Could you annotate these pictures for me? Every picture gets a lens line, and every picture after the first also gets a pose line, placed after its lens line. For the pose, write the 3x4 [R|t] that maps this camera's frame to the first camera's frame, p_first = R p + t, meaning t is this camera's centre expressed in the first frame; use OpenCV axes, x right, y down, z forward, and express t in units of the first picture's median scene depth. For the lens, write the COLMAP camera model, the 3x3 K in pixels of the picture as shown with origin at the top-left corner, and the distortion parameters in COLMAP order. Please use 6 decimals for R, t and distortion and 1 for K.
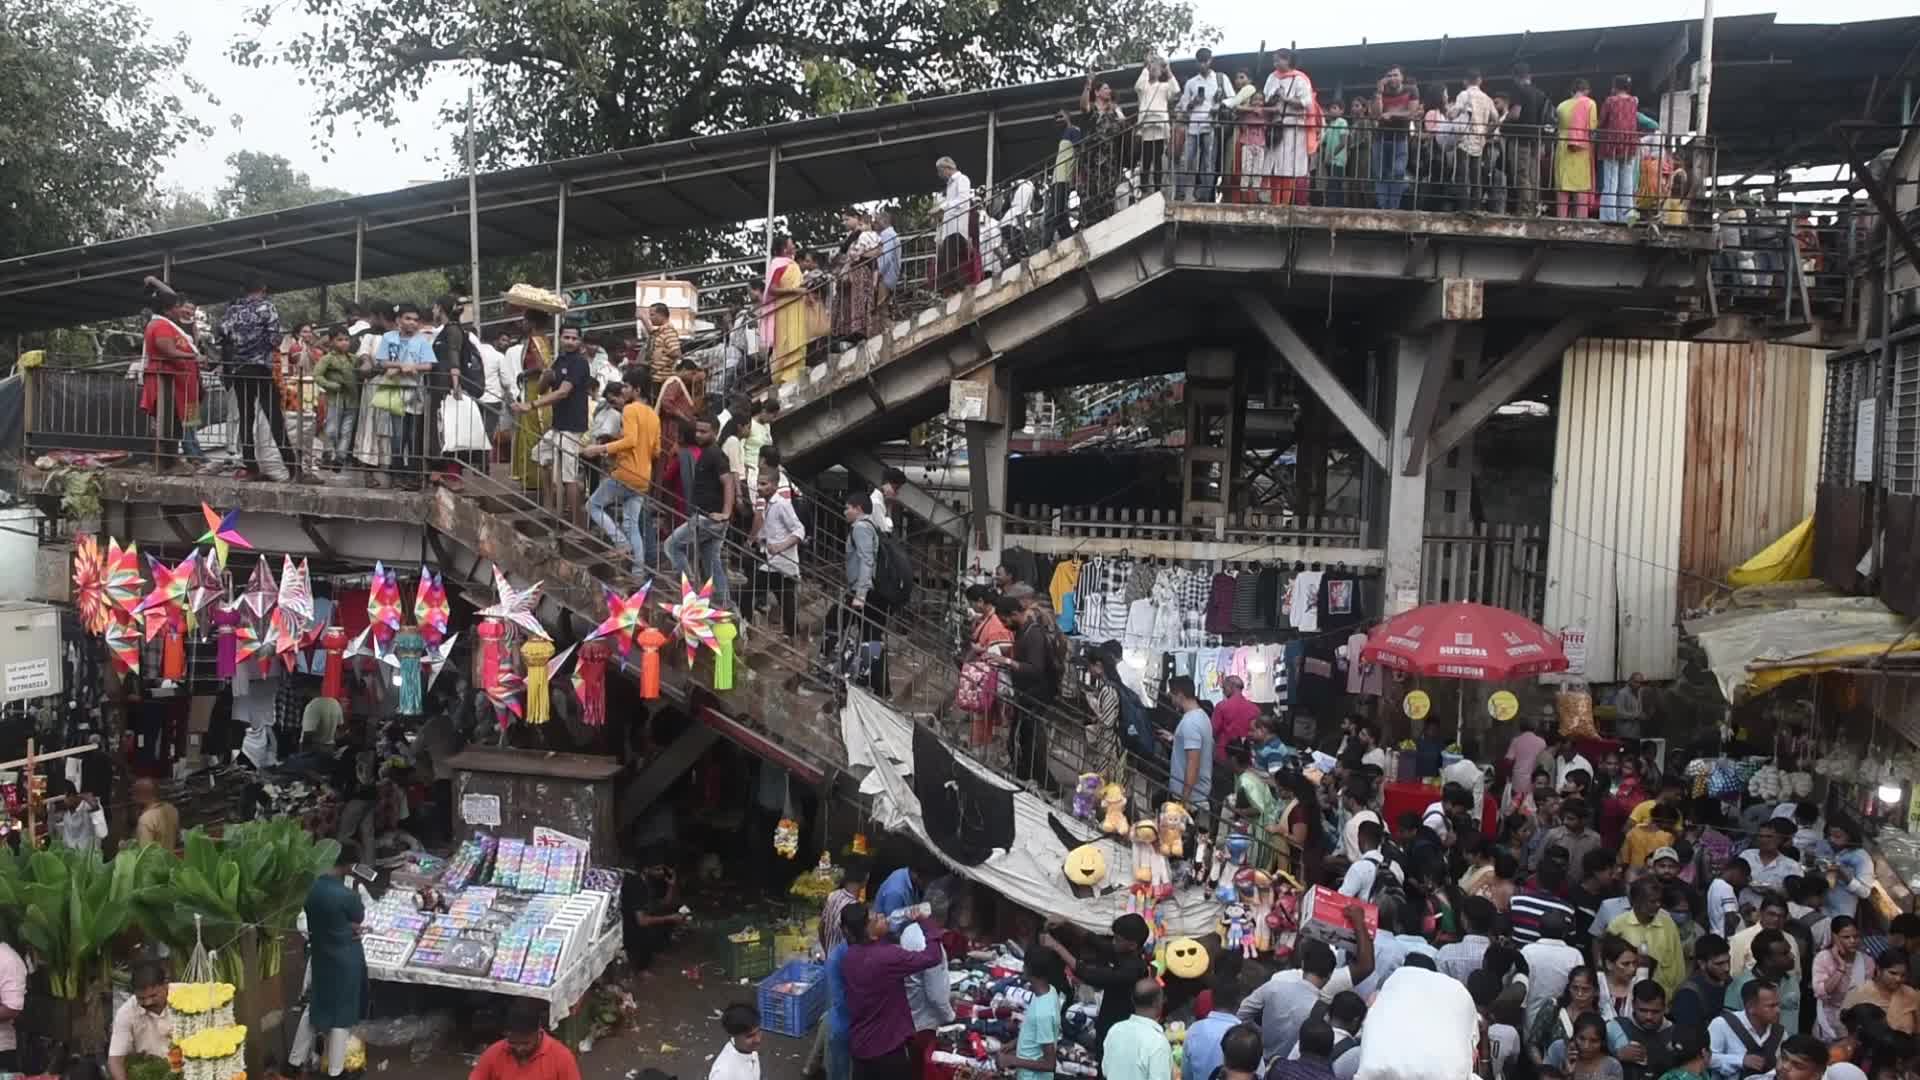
lens RADIAL K [[1405.5, 0, 959.4], [0, 1405.5, 536.9], [0, 0, 1]] dist [-0.057543, -0.002930]
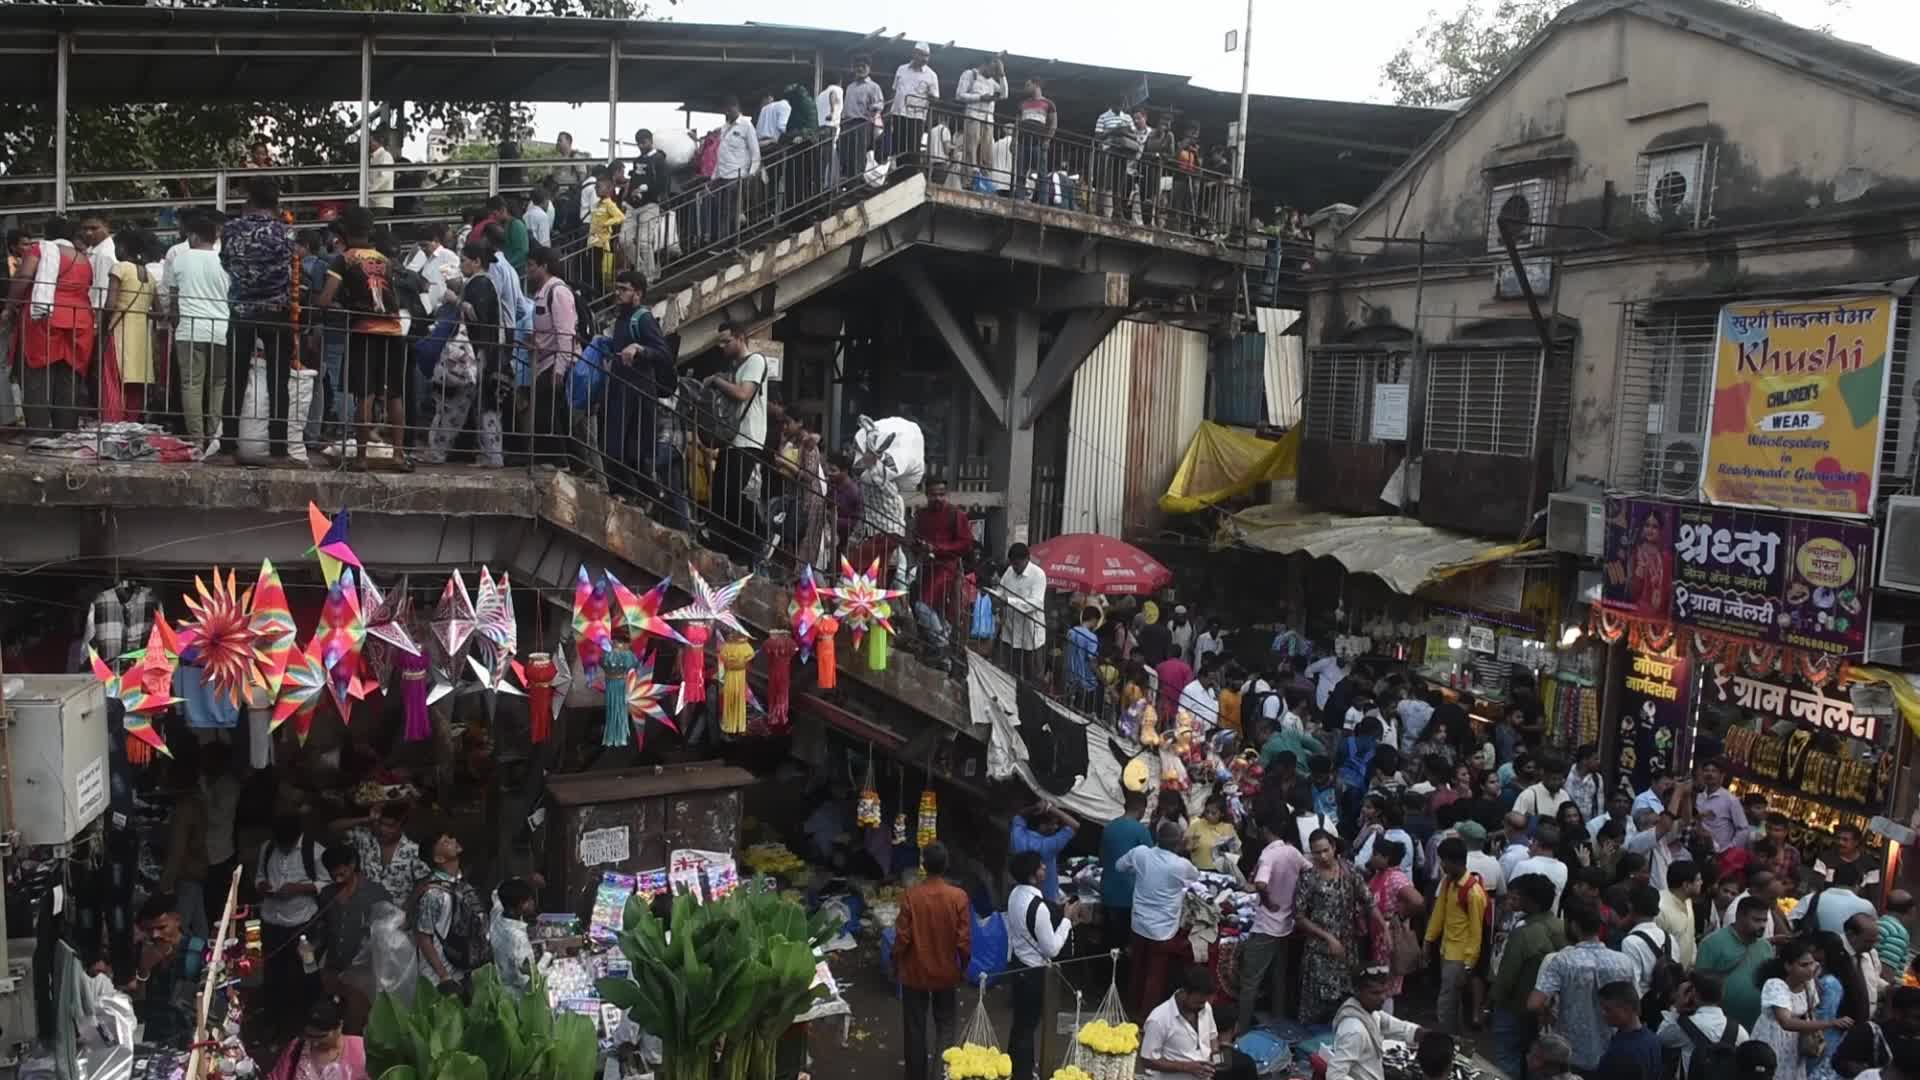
lens RADIAL K [[1405.5, 0, 958.2], [0, 1405.5, 544.0], [0, 0, 1]] dist [-0.057543, -0.002930]
pose [[0.714609, -0.064027, 0.696588, -0.766386], [0.017036, 0.997100, 0.074171, -0.049123], [-0.699317, -0.041136, 0.713627, 0.240187]]
